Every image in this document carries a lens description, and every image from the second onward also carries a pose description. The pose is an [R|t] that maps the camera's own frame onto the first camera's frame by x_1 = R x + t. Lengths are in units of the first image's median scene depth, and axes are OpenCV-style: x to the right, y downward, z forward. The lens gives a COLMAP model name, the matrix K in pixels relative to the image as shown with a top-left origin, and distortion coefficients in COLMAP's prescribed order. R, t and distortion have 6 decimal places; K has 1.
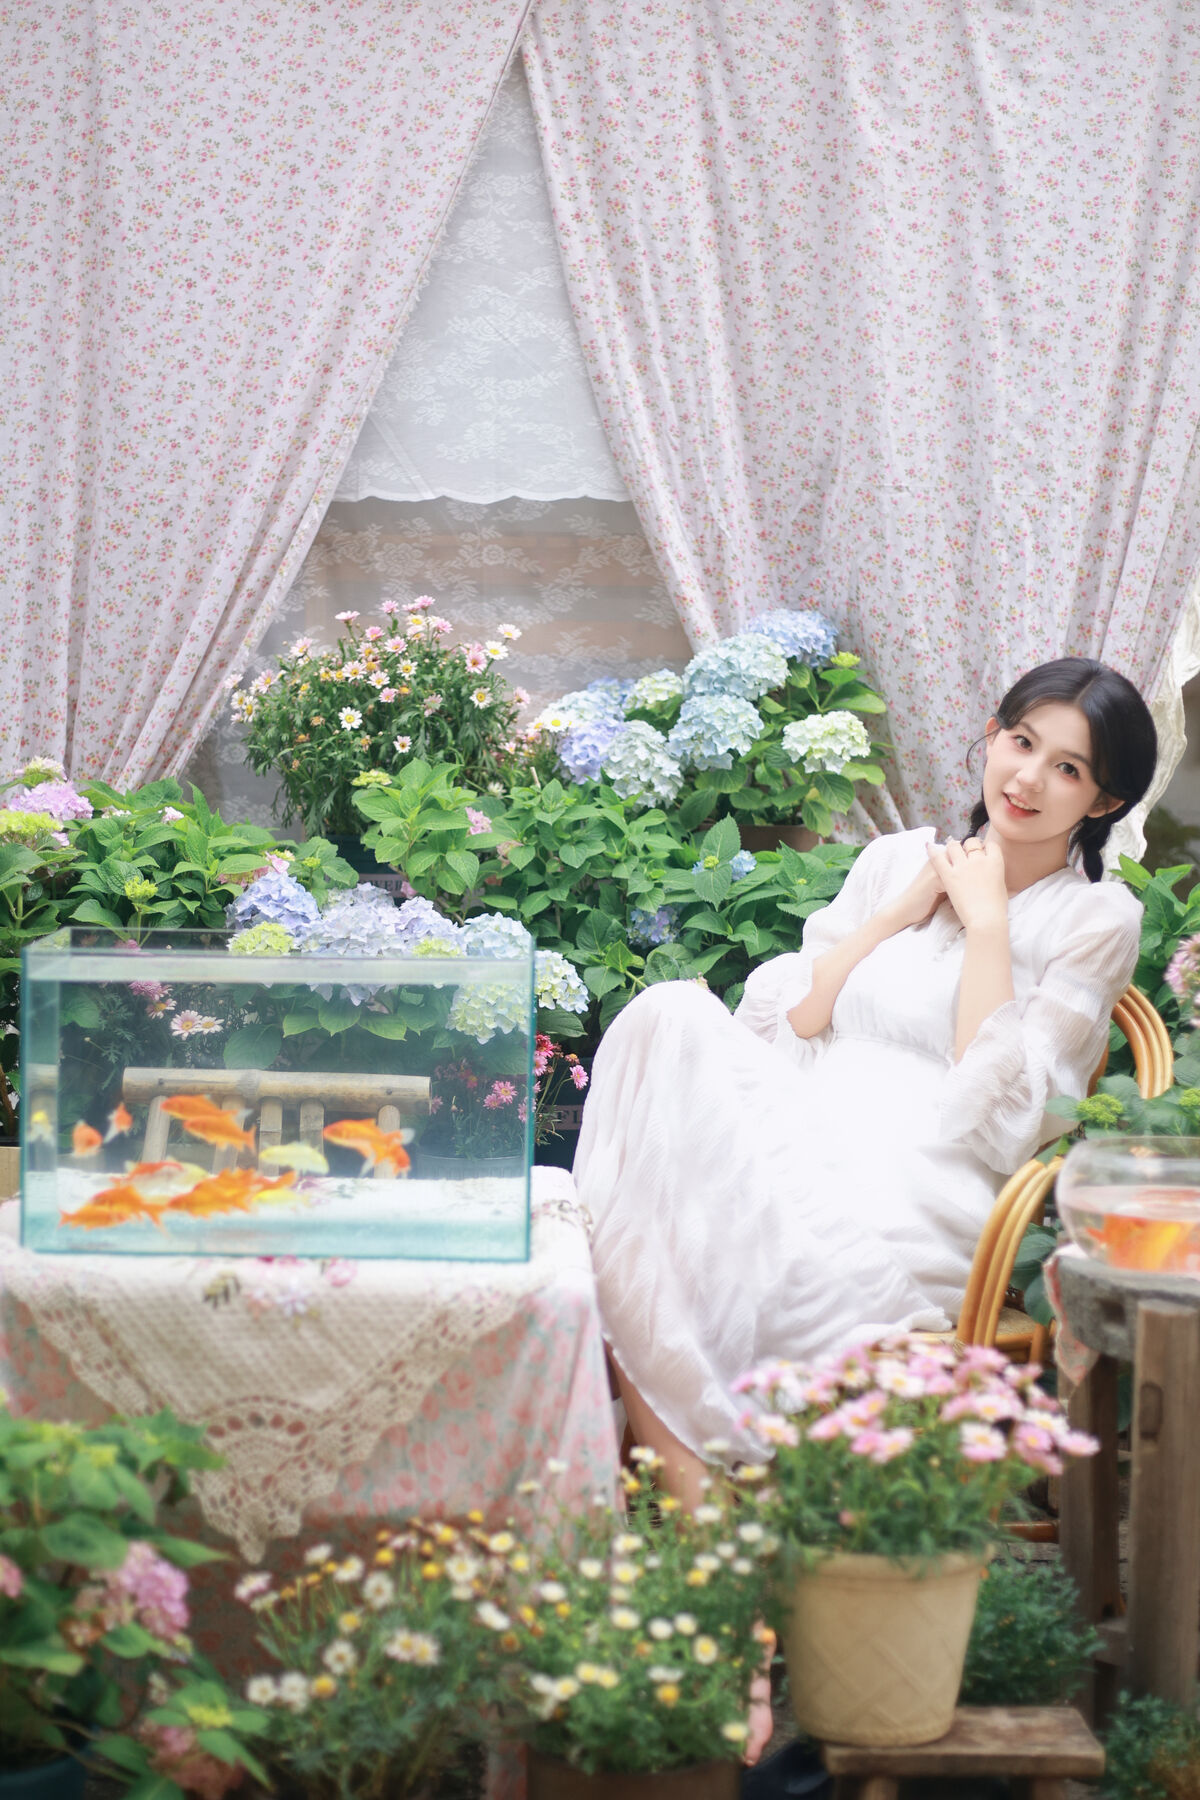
lens RADIAL K [[2761.3, 0, 549.8], [0, 2761.3, 907.3], [0, 0, 1]] dist [0.007649, 0.171644]
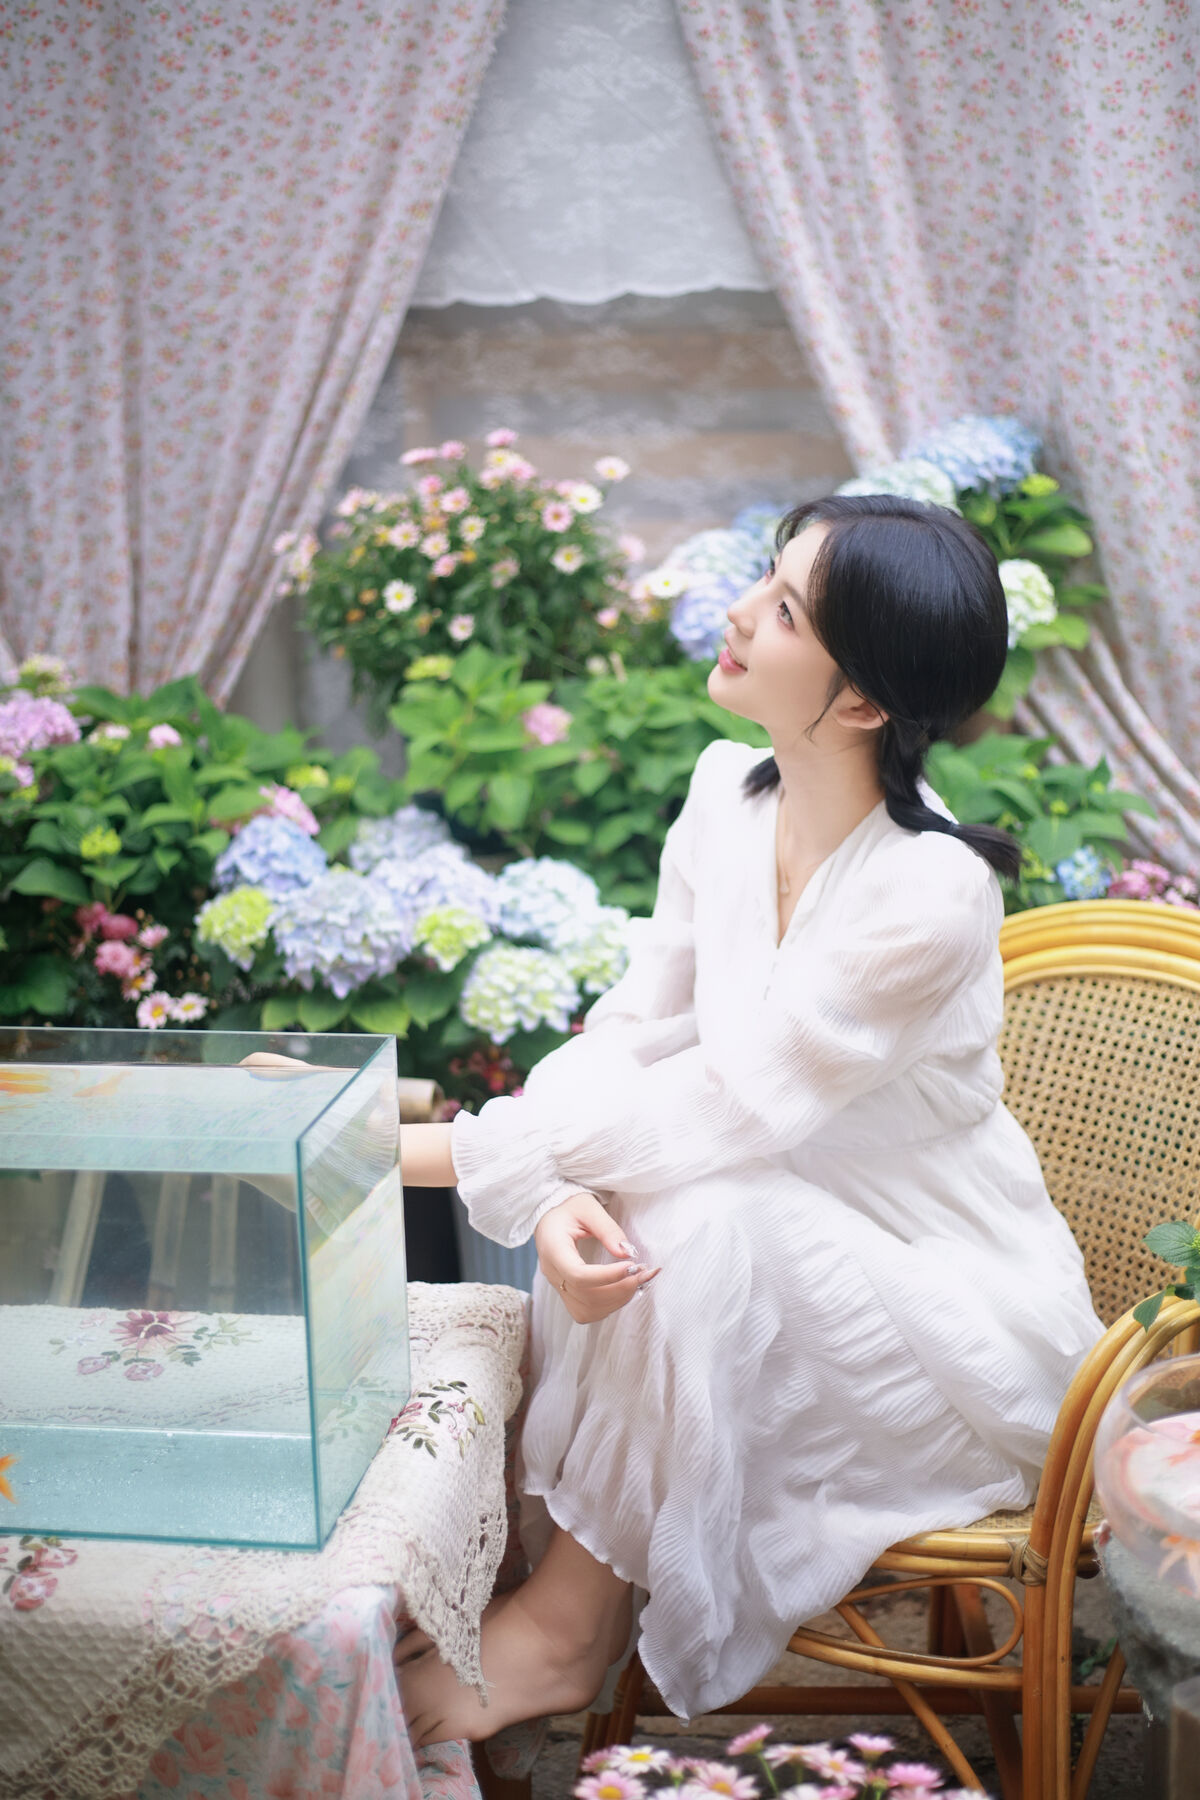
lens RADIAL K [[2533.2, 0, 600.0], [0, 2533.2, 900.0], [0, 0, 1]] dist [-0.028071, 0.056217]
pose [[0.983463, -0.006686, -0.180984, 0.114318], [0.032891, 0.989294, 0.142183, -0.079697], [0.178096, -0.145785, 0.973154, 0.256763]]
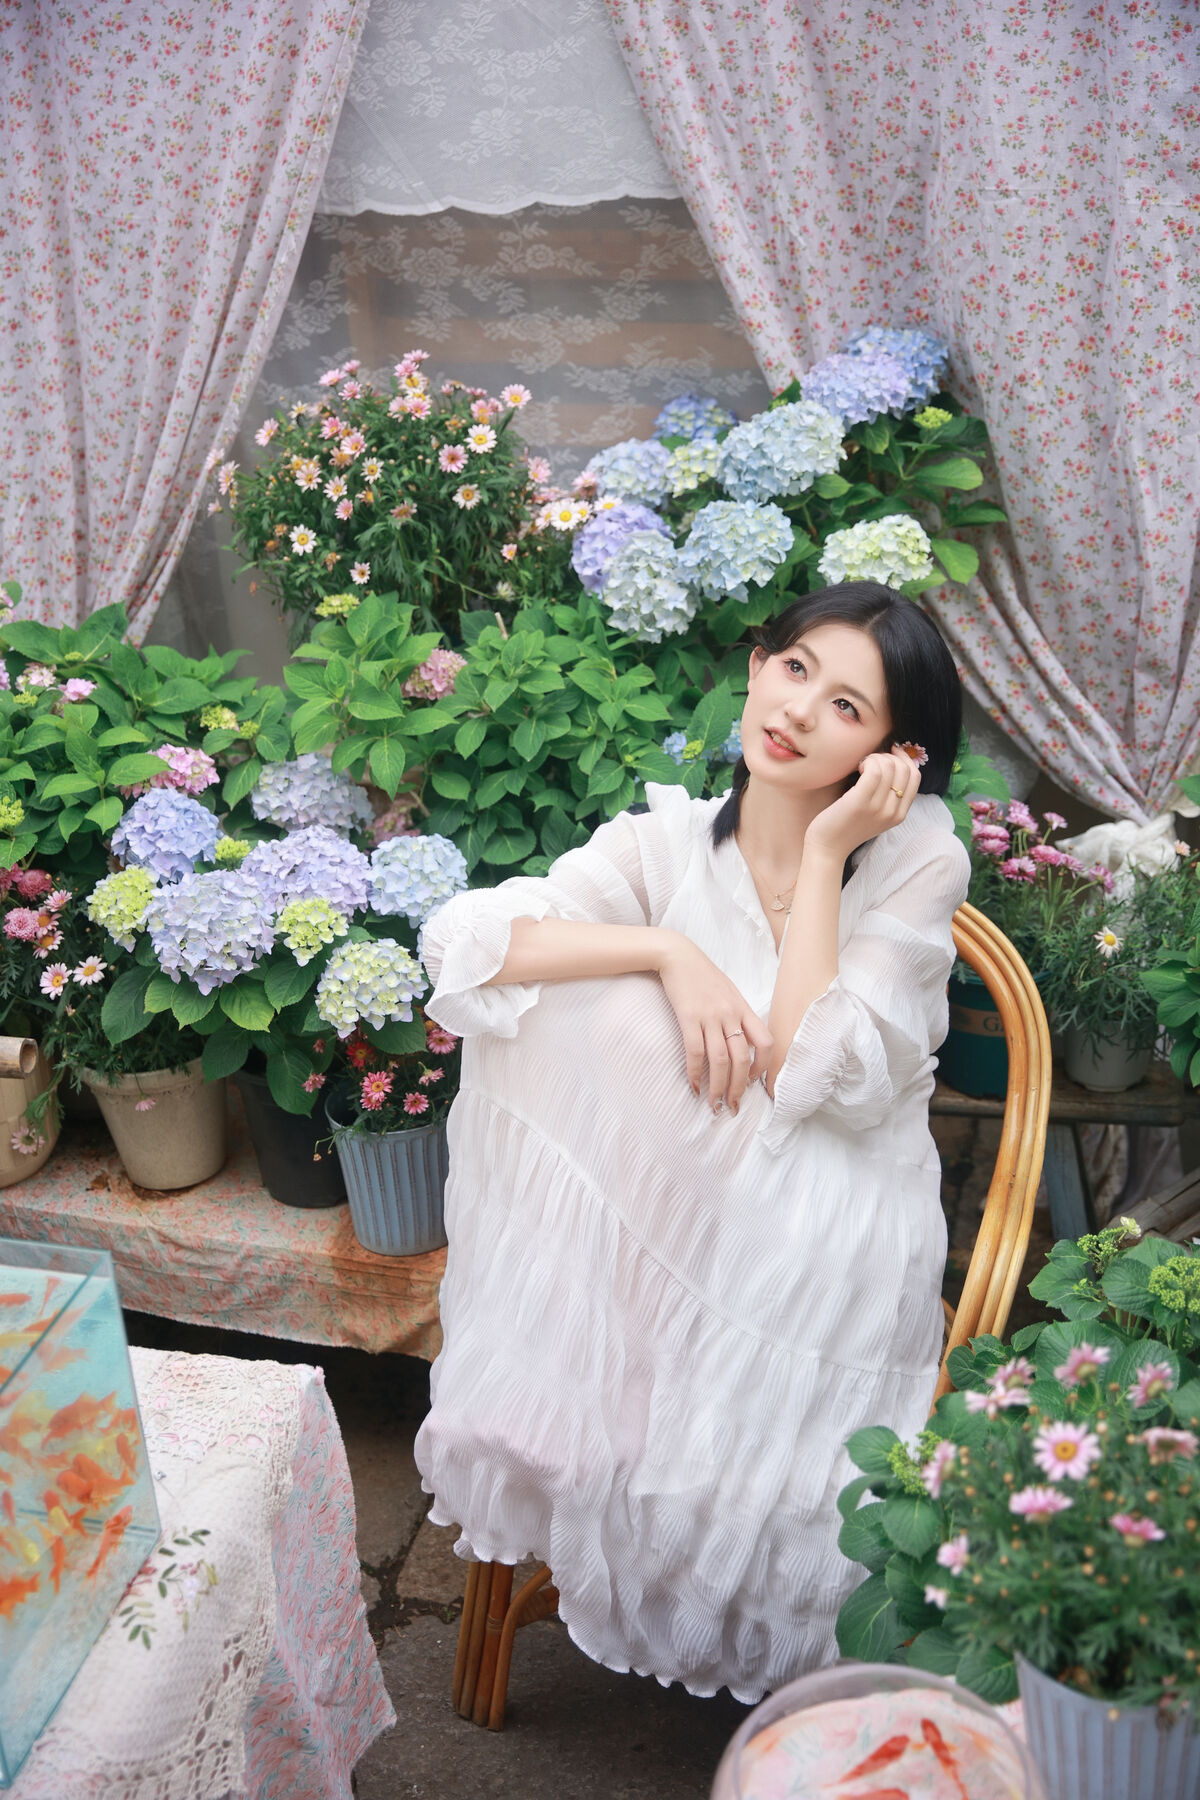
lens RADIAL K [[2122.2, 0, 600.0], [0, 2122.2, 900.0], [0, 0, 1]] dist [-0.004396, 0.068386]
pose [[0.963850, 0.057871, -0.260084, 0.182337], [0.045878, 0.925503, 0.375952, -0.196417], [0.262465, -0.374294, 0.889391, 0.381258]]
